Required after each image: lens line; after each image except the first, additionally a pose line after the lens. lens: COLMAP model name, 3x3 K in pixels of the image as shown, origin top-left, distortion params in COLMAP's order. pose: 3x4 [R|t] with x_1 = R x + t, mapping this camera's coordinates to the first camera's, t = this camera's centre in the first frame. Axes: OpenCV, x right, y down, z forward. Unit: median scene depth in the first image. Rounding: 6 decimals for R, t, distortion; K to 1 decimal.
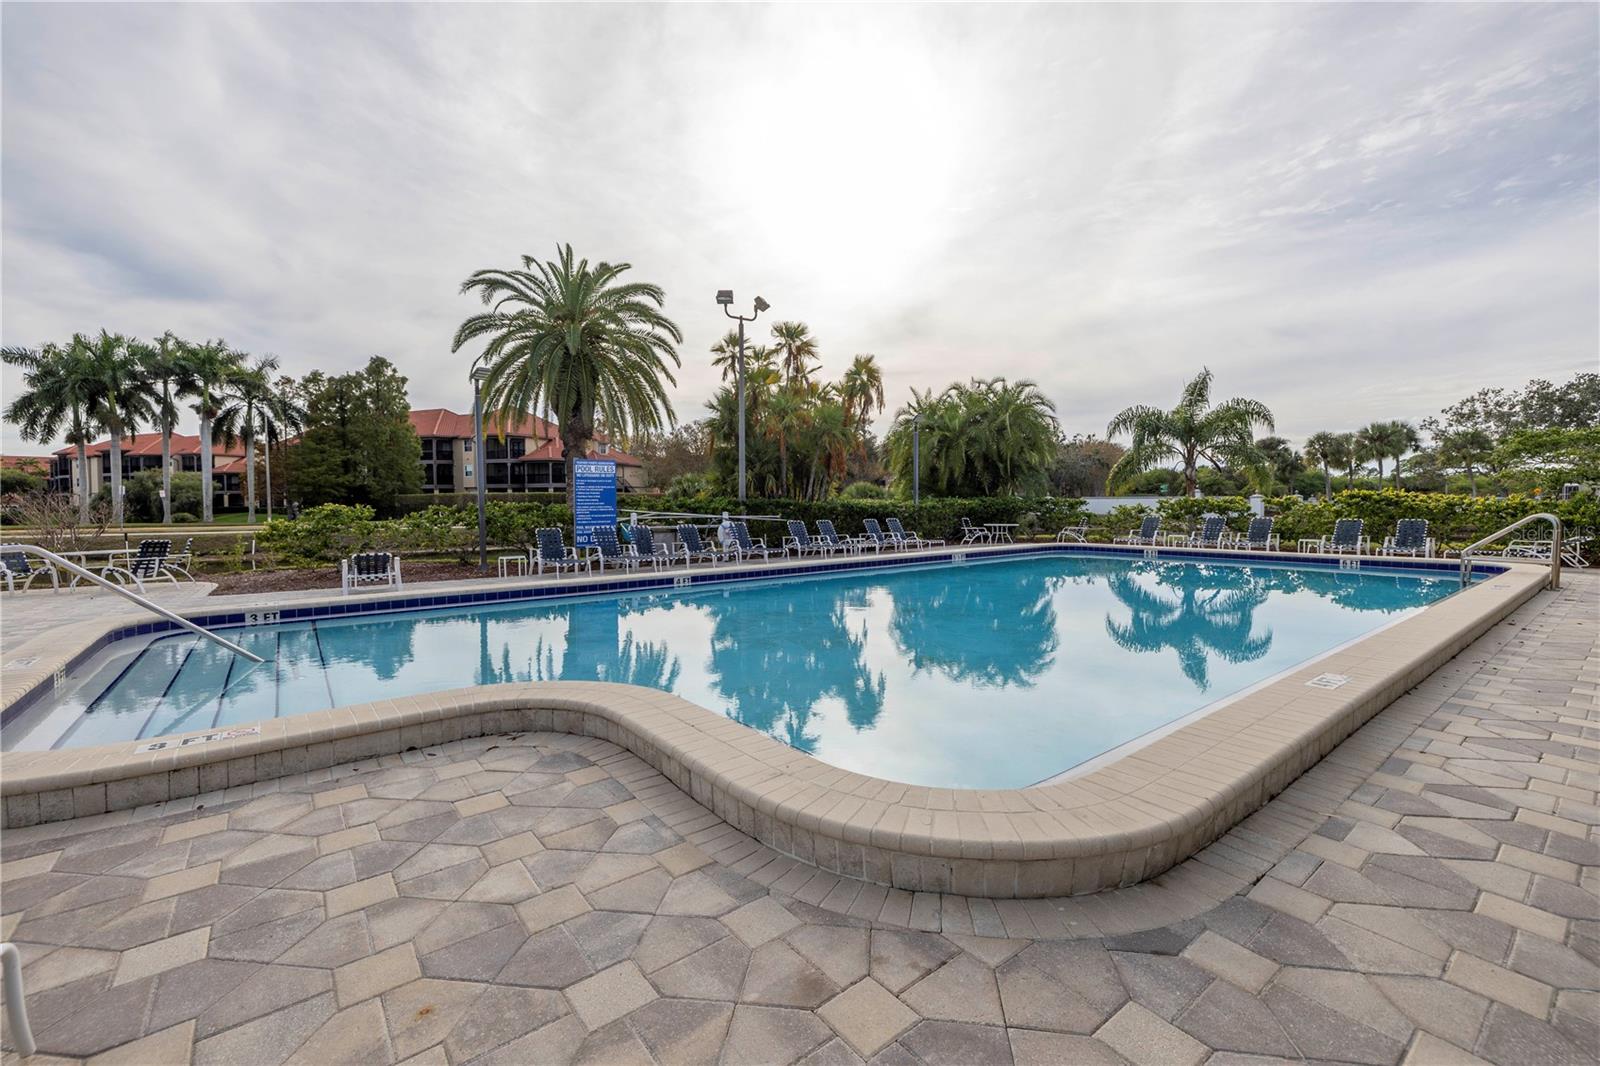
lens RADIAL K [[665.6, 0, 798.2], [0, 665.6, 515.0], [0, 0, 1]] dist [-0.000275, 0.000004]
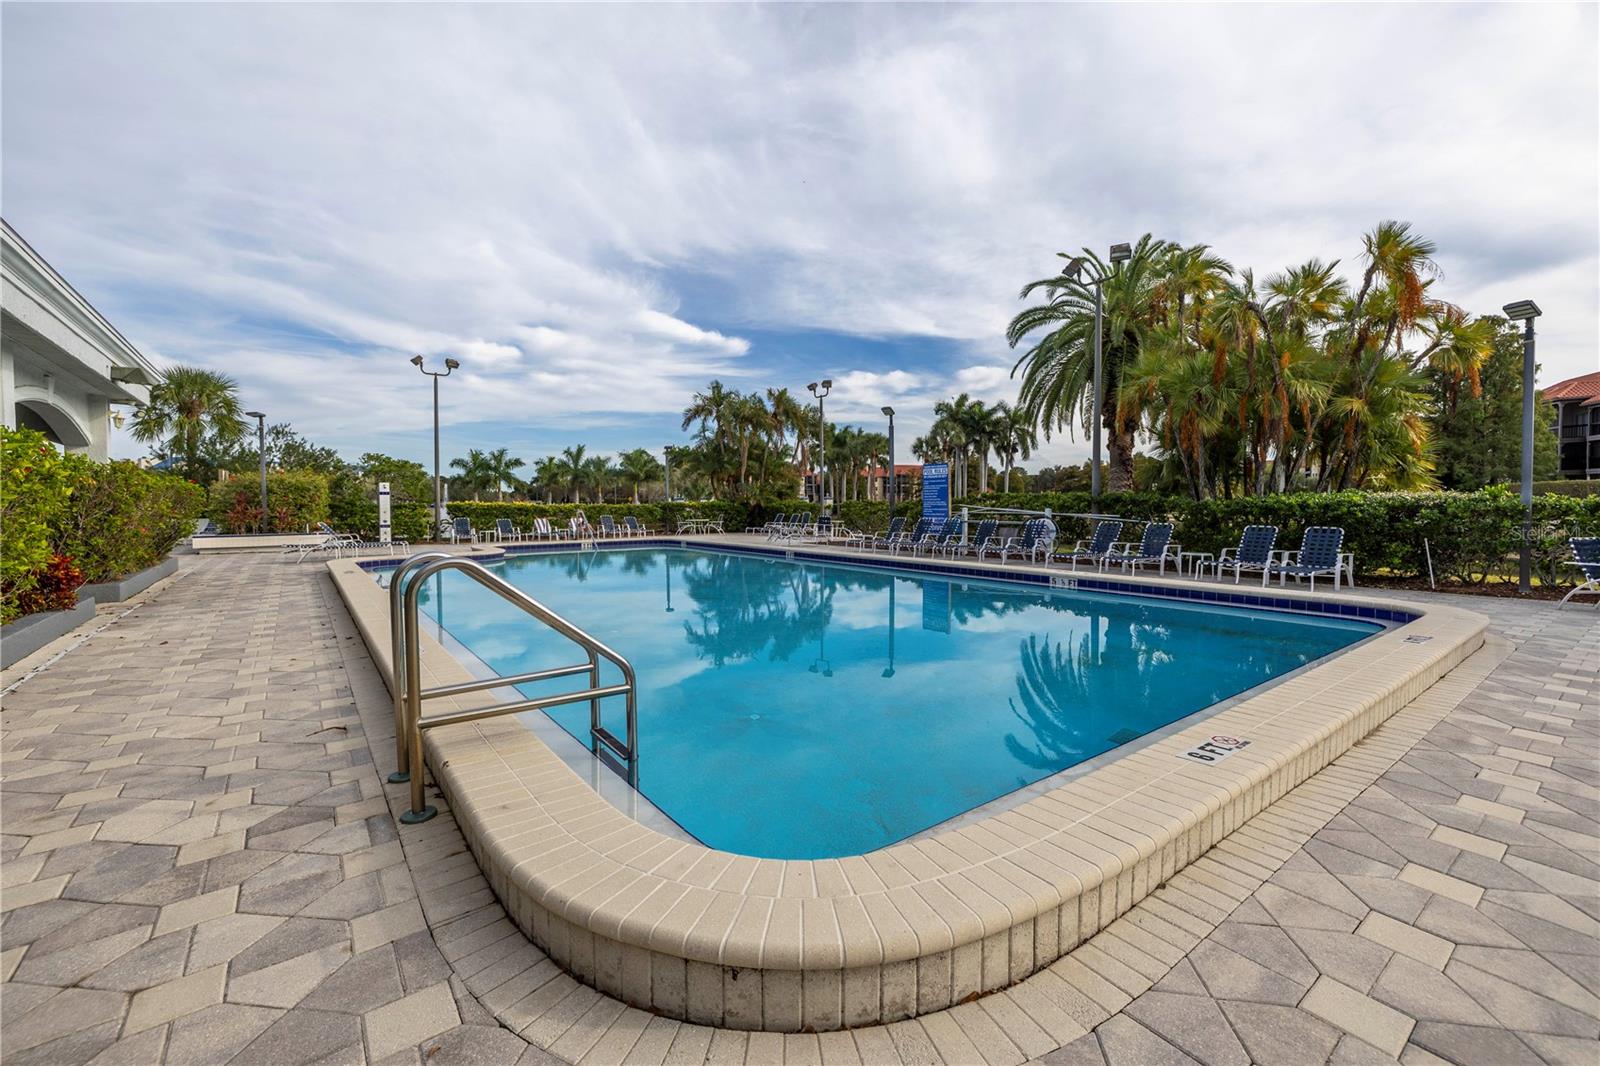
lens RADIAL K [[665.6, 0, 798.2], [0, 665.6, 515.0], [0, 0, 1]] dist [-0.000275, 0.000004]
pose [[-0.010985, 0.024596, -0.999637, 0.695706], [-0.016000, 0.999565, 0.024770, -0.008988], [0.999812, 0.016266, -0.010587, 0.608564]]
